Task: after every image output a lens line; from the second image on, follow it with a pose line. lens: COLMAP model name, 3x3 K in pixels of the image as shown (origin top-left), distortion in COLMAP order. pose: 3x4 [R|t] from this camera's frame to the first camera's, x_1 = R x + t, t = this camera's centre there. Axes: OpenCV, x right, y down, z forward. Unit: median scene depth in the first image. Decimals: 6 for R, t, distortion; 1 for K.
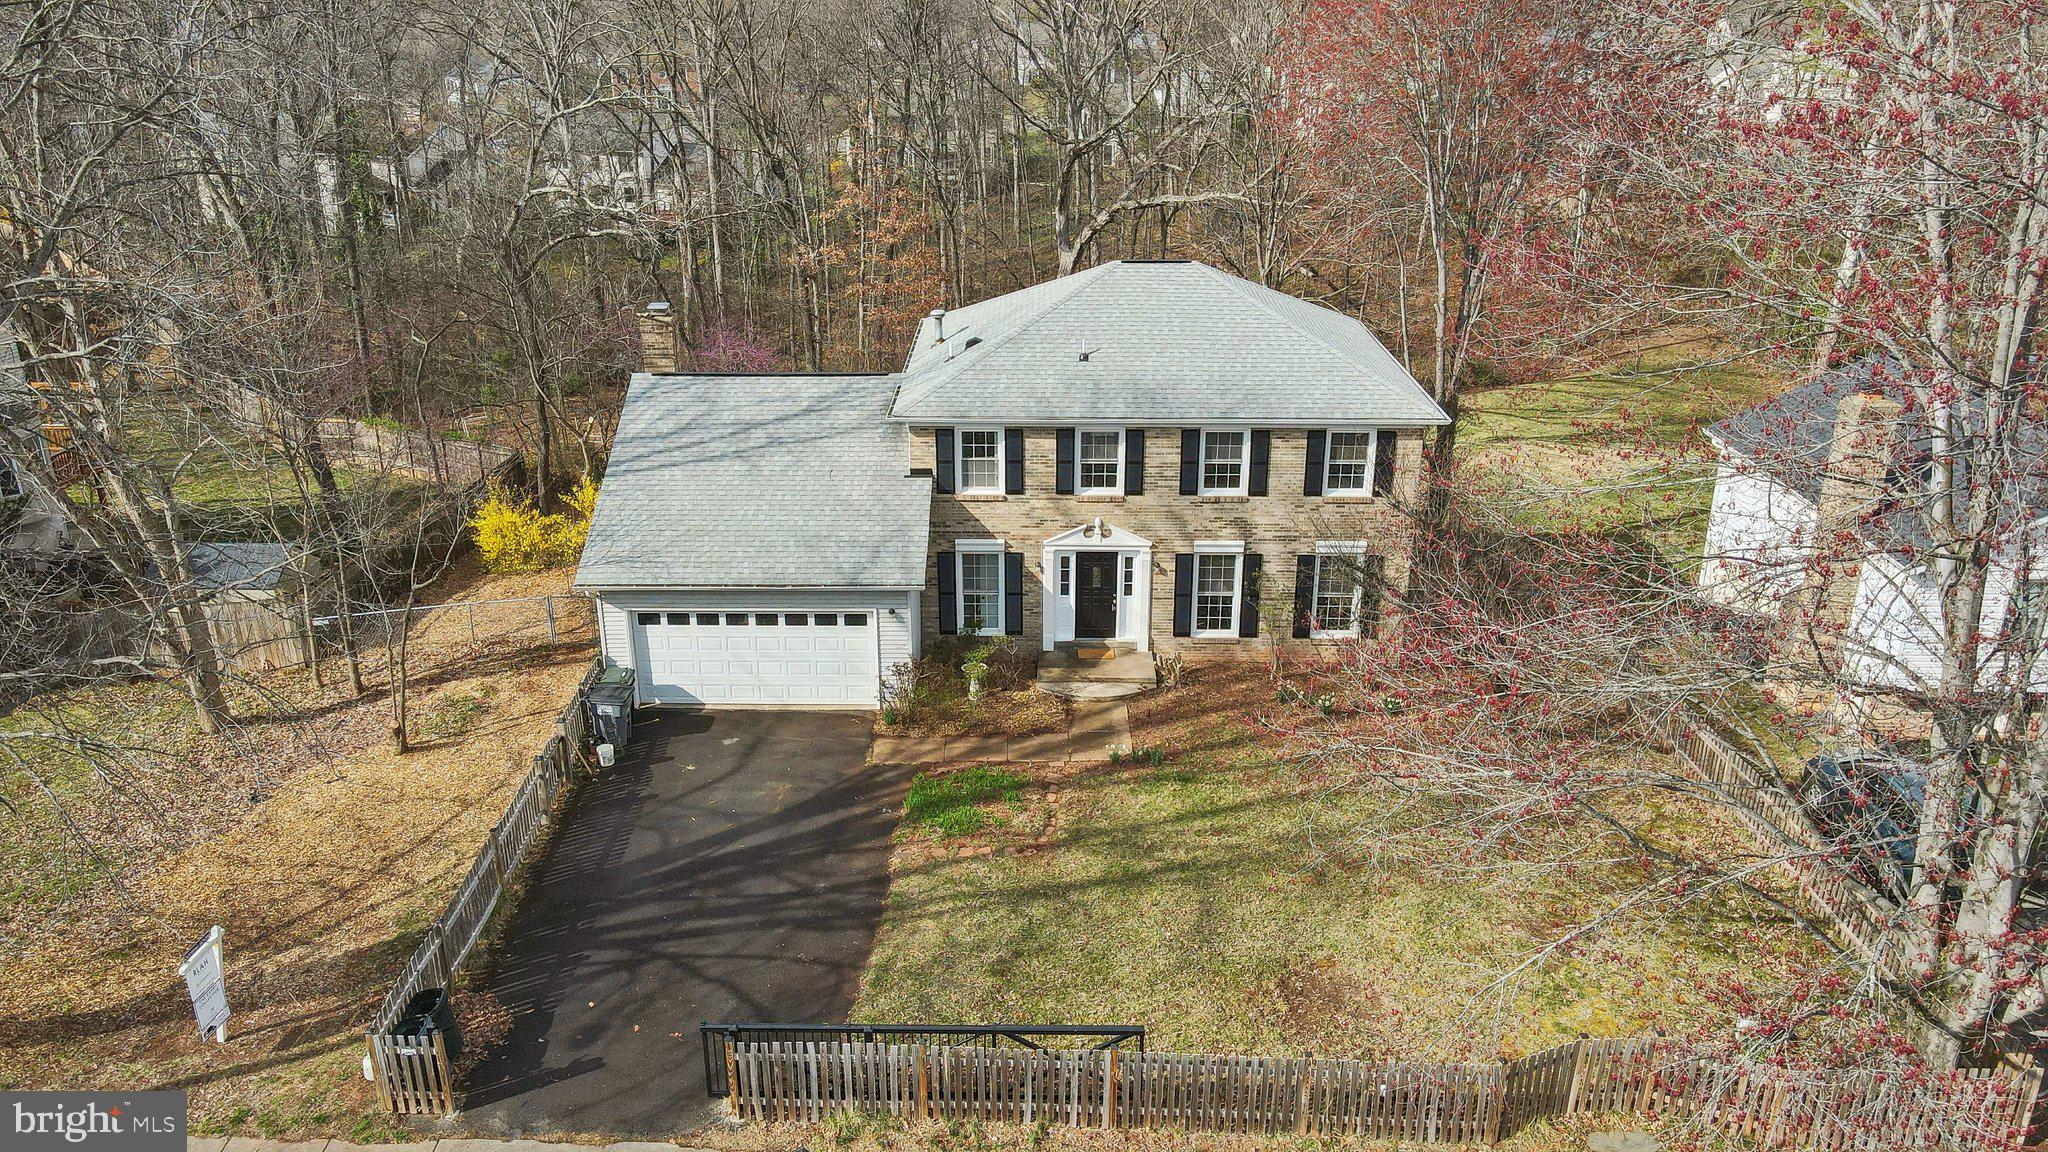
lens RADIAL K [[1500.8, 0, 1013.7], [0, 1500.8, 584.0], [0, 0, 1]] dist [-0.006701, 0.060850]
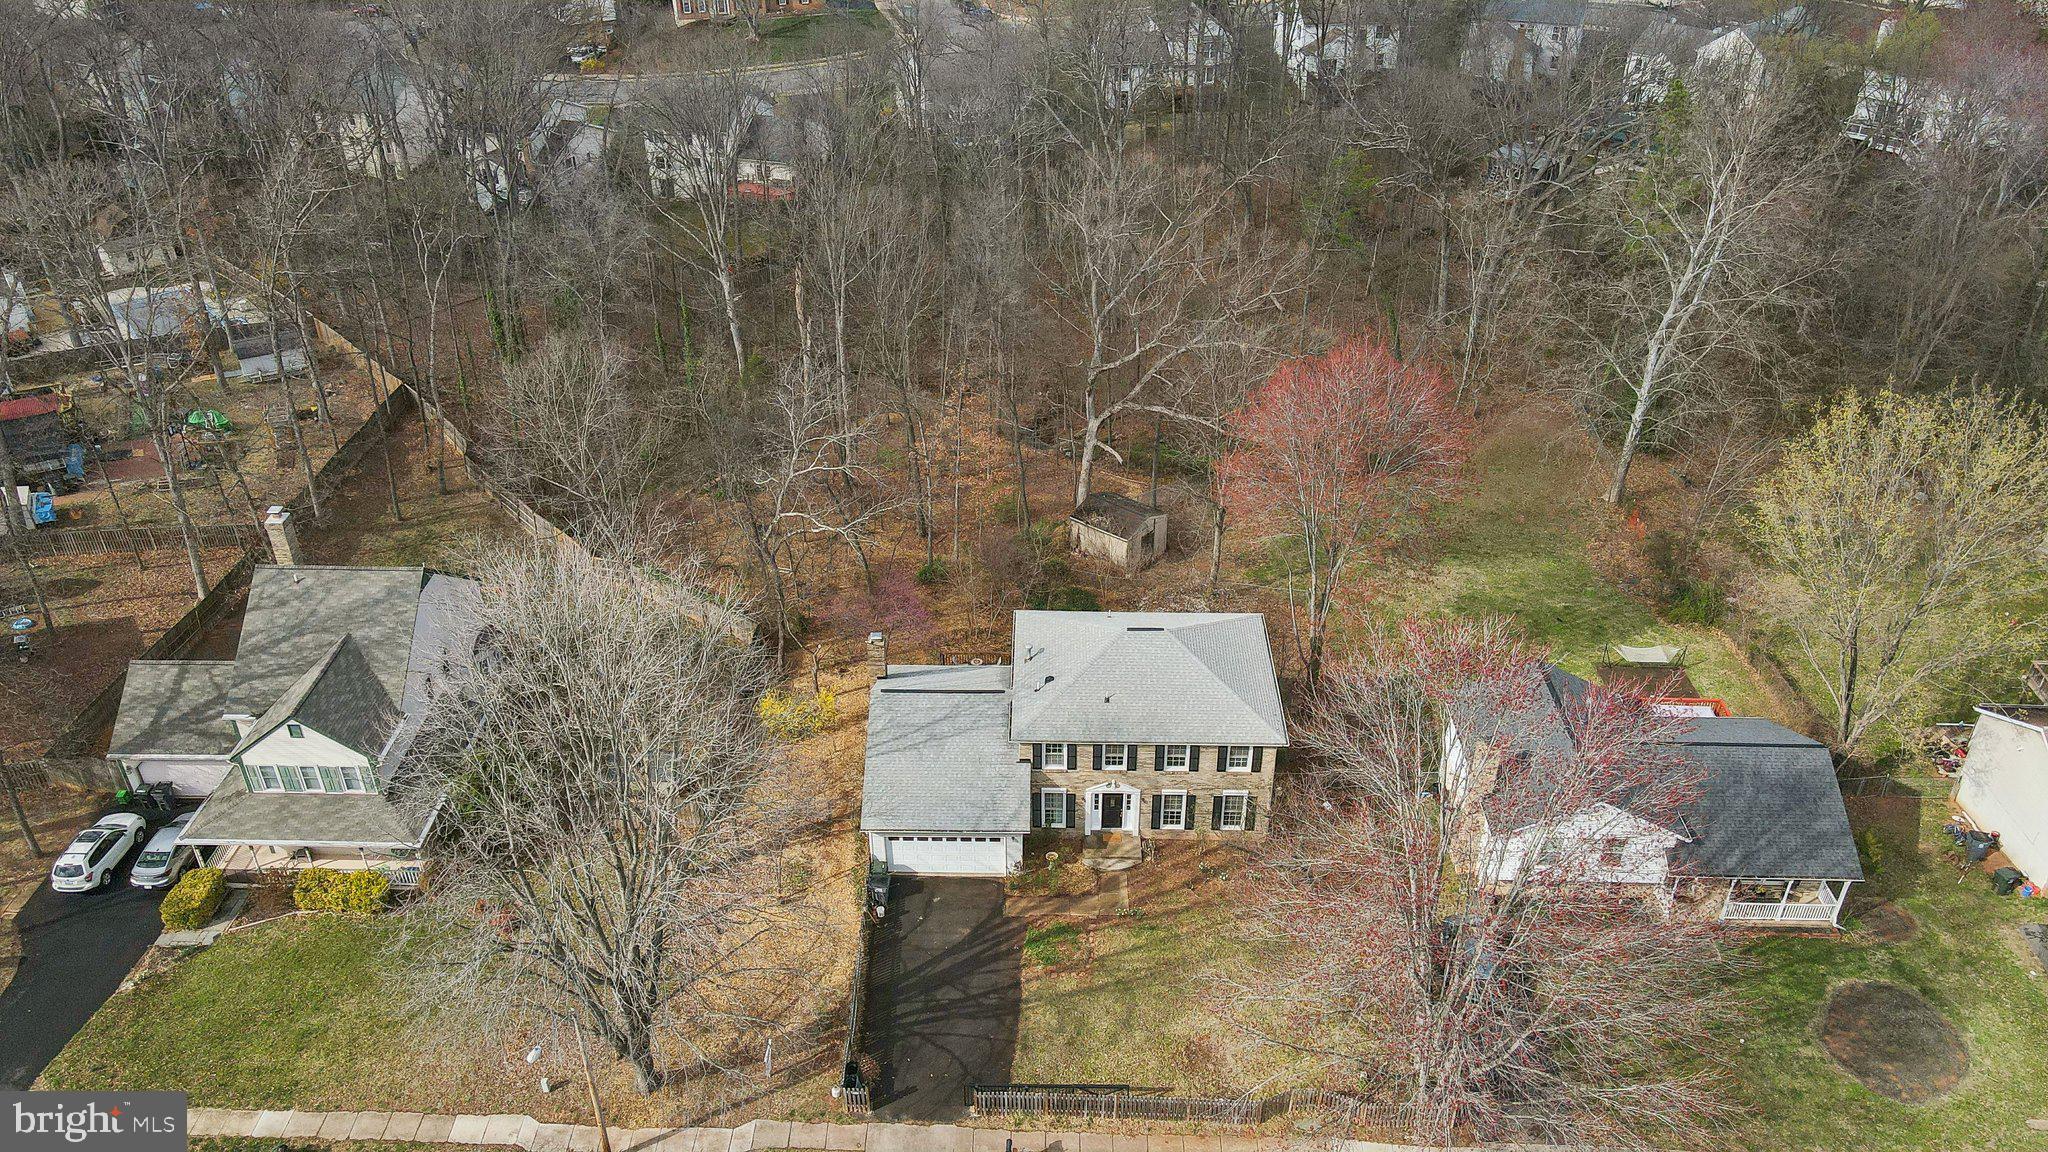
lens RADIAL K [[1516.8, 0, 1015.4], [0, 1516.8, 577.1], [0, 0, 1]] dist [-0.000055, 0.040989]
pose [[0.999983, -0.000071, -0.005811, -0.063050], [0.001154, 0.982441, 0.186570, -0.692590], [0.005696, -0.186573, 0.982425, -0.939911]]
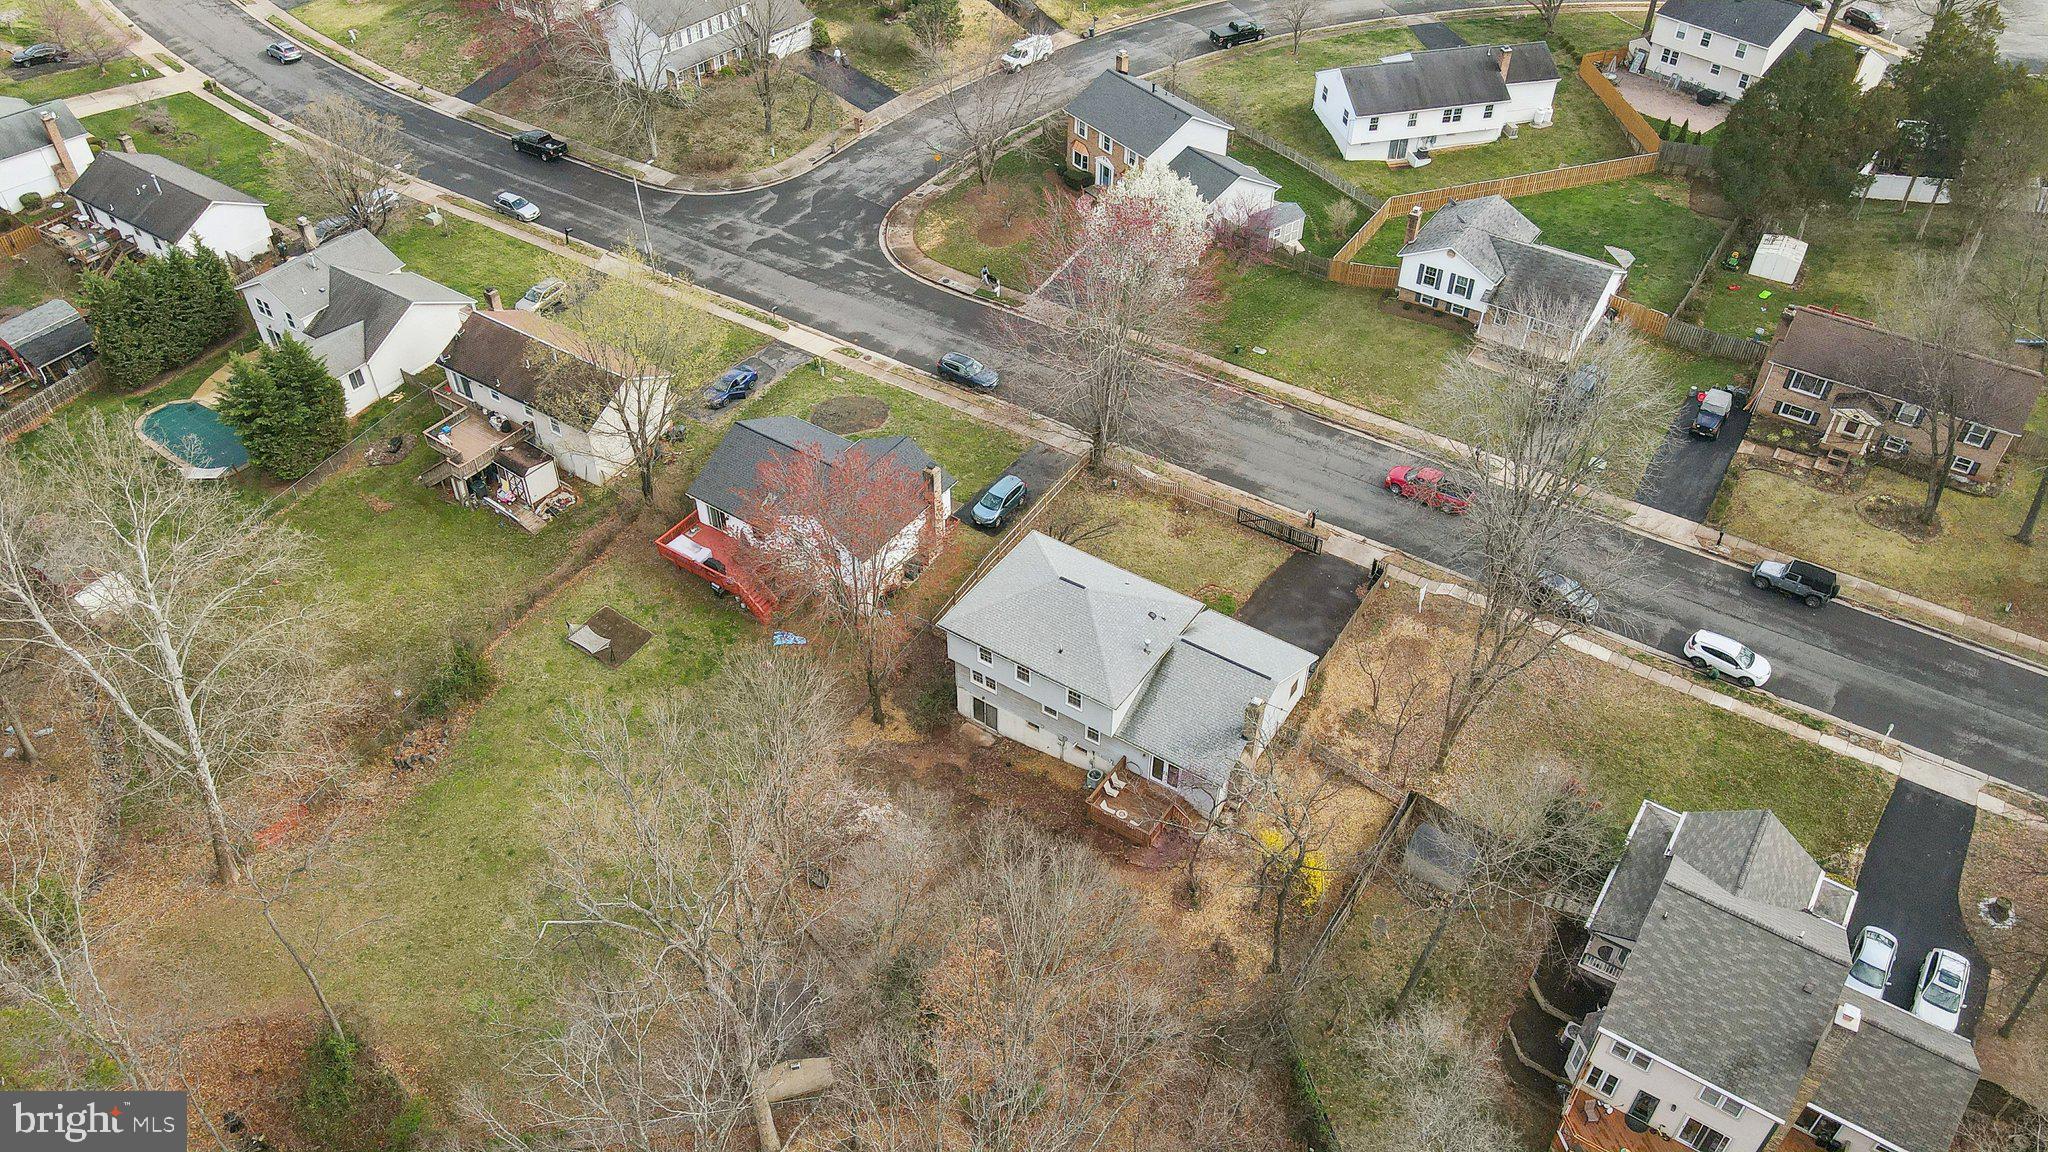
lens RADIAL K [[1510.0, 0, 1016.0], [0, 1510.0, 575.6], [0, 0, 1]] dist [0.004555, 0.030051]
pose [[-0.842325, -0.358361, 0.402573, -0.852926], [0.204423, 0.478697, 0.853850, -2.478945], [-0.498698, 0.801515, -0.329962, 1.983248]]
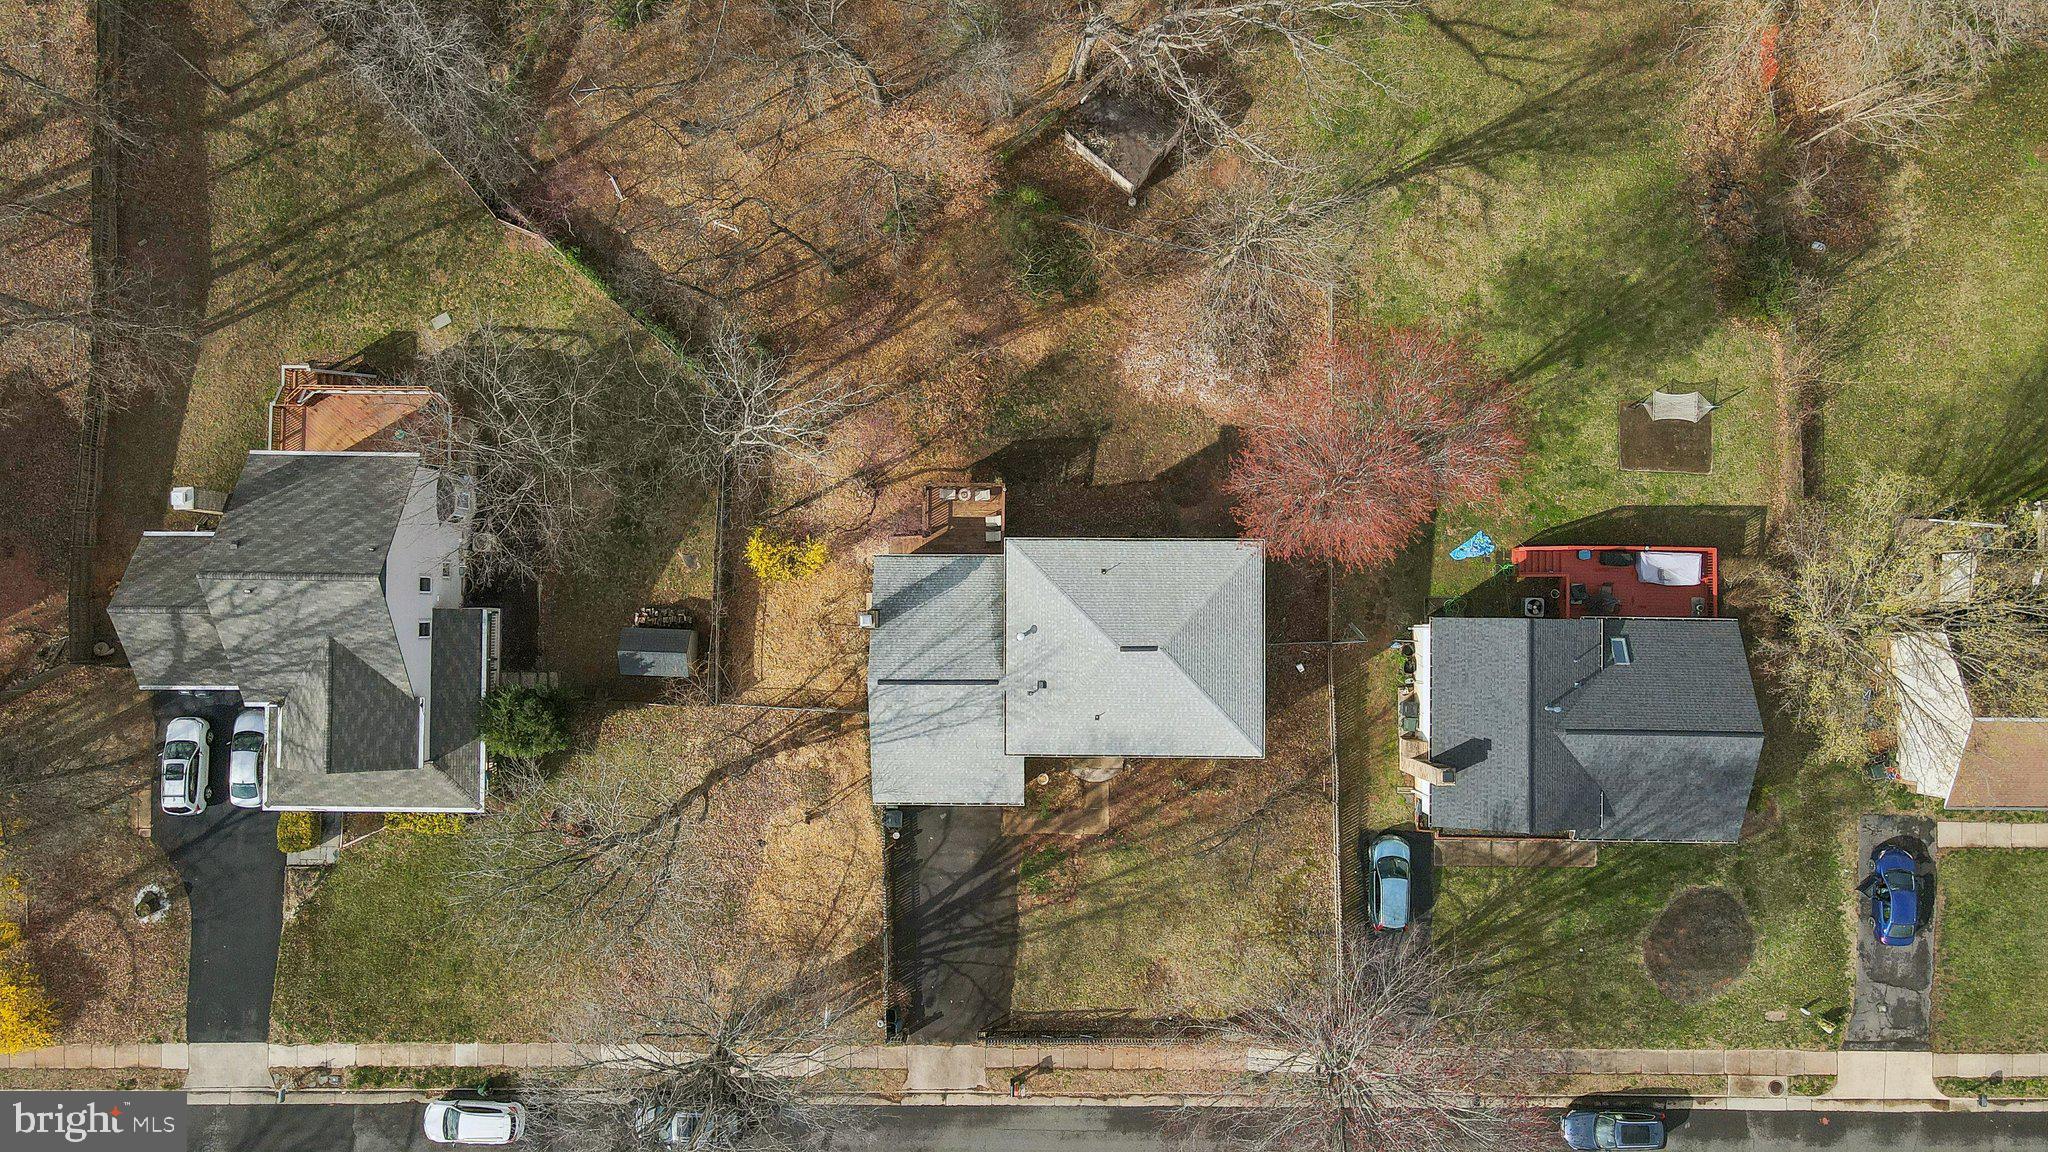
lens RADIAL K [[1500.8, 0, 1013.7], [0, 1500.8, 584.0], [0, 0, 1]] dist [-0.006701, 0.060850]
pose [[0.999868, -0.016237, 0.000832, -0.066865], [0.005653, 0.395181, 0.918586, -2.146619], [-0.015244, -0.918460, 0.395220, 0.365826]]
